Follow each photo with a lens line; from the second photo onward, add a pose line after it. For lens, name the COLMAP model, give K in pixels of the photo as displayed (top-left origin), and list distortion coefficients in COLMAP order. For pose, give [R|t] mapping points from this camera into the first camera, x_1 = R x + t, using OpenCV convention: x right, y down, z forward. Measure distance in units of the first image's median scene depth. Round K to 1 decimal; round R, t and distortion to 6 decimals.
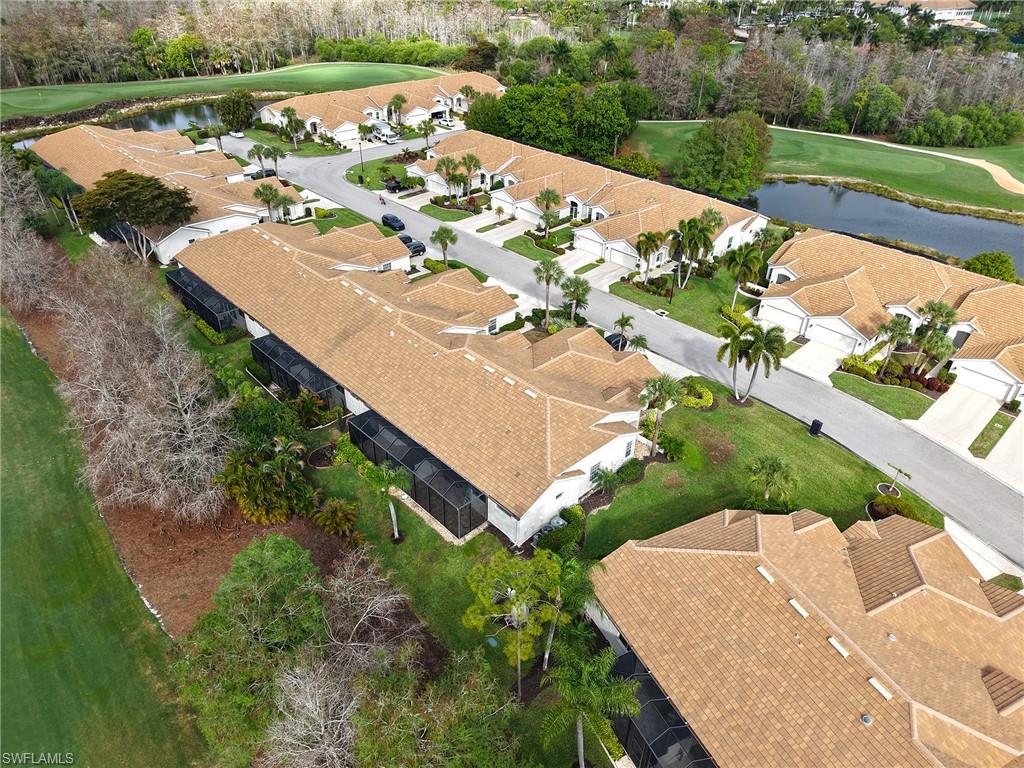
lens RADIAL K [[686.5, 0, 510.0], [0, 686.5, 386.5], [0, 0, 1]] dist [0.037958, -0.042298]
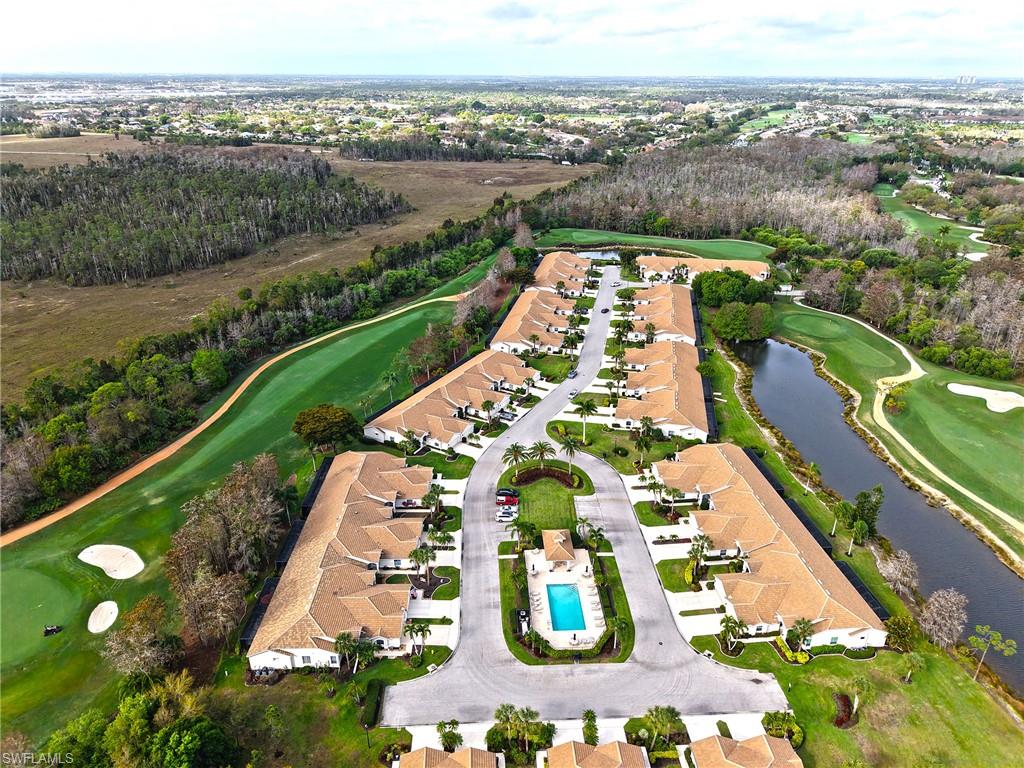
lens RADIAL K [[686.5, 0, 508.9], [0, 686.5, 386.9], [0, 0, 1]] dist [0.037958, -0.042298]
pose [[0.575234, 0.330722, -0.748150, 1.784021], [-0.450356, 0.891566, 0.047852, 0.079803], [0.682851, 0.309408, 0.661801, -0.936066]]
